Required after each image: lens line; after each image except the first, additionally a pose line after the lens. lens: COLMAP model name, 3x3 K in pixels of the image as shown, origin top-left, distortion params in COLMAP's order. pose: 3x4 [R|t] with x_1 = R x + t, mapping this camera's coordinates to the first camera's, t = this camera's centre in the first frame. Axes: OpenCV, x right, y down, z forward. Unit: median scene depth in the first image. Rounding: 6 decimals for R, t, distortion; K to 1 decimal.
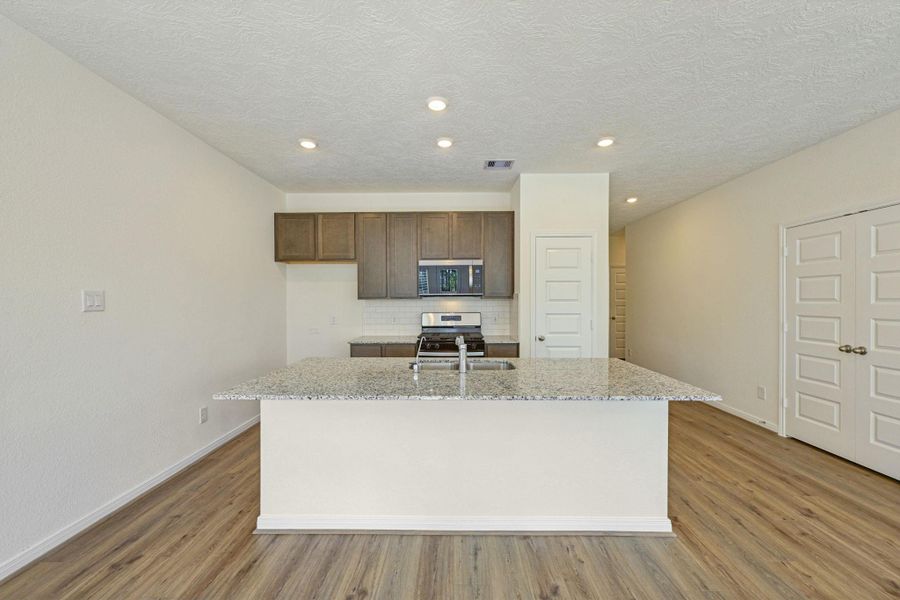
lens RADIAL K [[359.1, 0, 449.8], [0, 359.1, 302.3], [0, 0, 1]] dist [-0.000932, 0.000247]
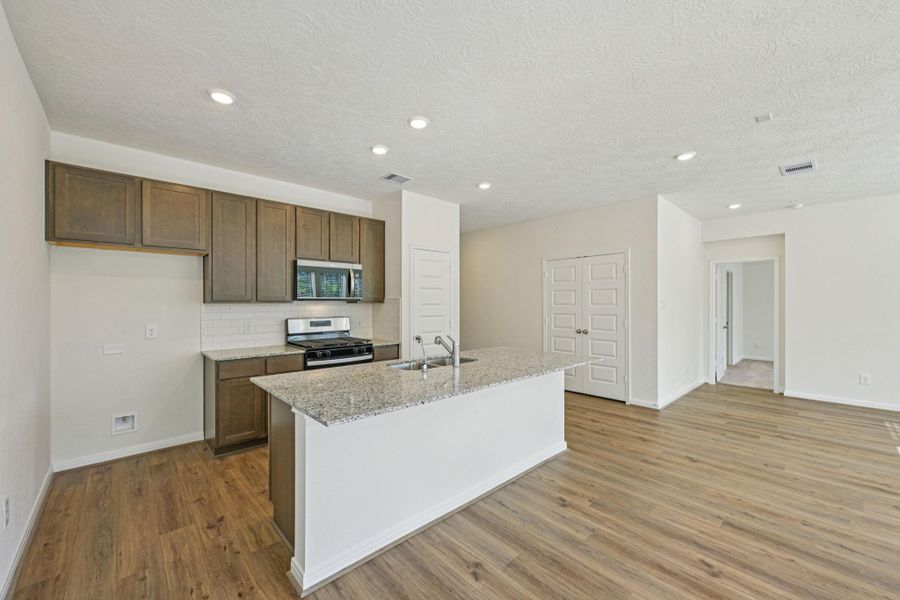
lens RADIAL K [[359.1, 0, 452.5], [0, 359.1, 302.1], [0, 0, 1]] dist [-0.000932, 0.000247]
pose [[0.720947, 0.005039, 0.692972, -0.455047], [0.004038, 0.999926, -0.011472, 0.000513], [-0.692978, 0.011069, 0.720873, 0.099879]]
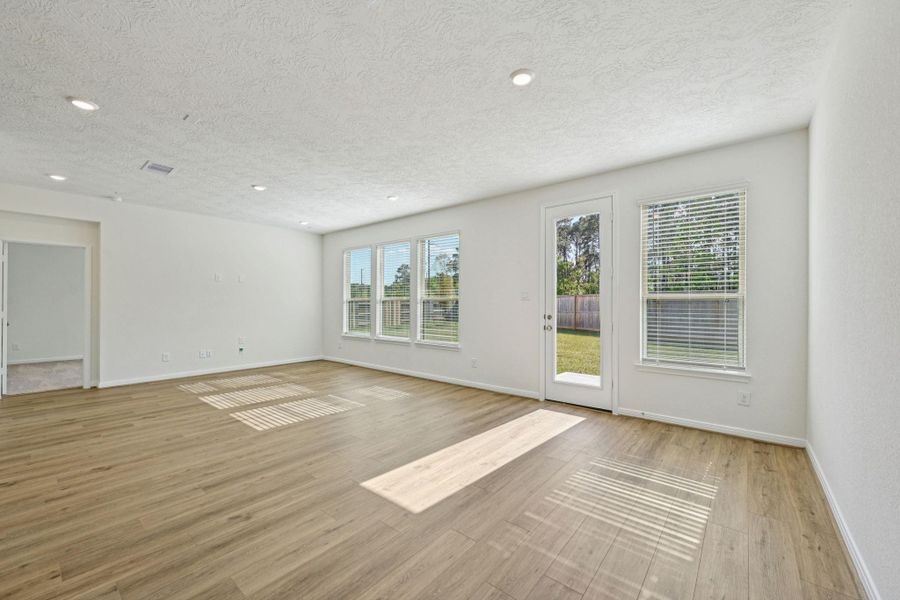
lens RADIAL K [[359.1, 0, 448.3], [0, 359.1, 303.7], [0, 0, 1]] dist [-0.000932, 0.000247]
pose [[-0.779608, 0.002053, 0.626265, -0.449648], [0.007408, 0.999955, 0.005945, 0.032615], [-0.626224, 0.009274, -0.779588, 0.428894]]
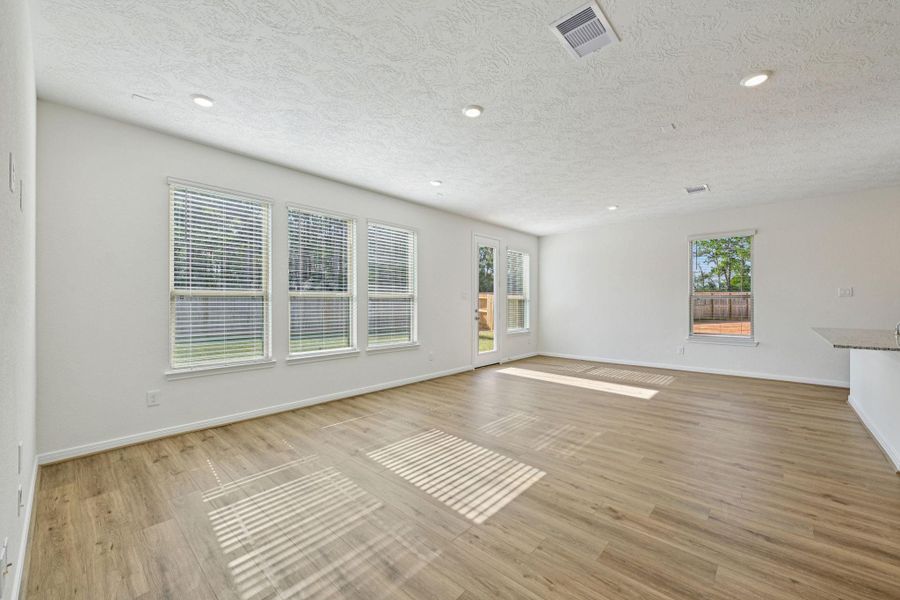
lens RADIAL K [[359.1, 0, 458.3], [0, 359.1, 295.8], [0, 0, 1]] dist [-0.000932, 0.000247]
pose [[-0.648752, -0.010693, -0.760924, 1.348277], [-0.002289, 0.999924, -0.012101, 0.035124], [0.760996, -0.006109, -0.648728, 0.346634]]
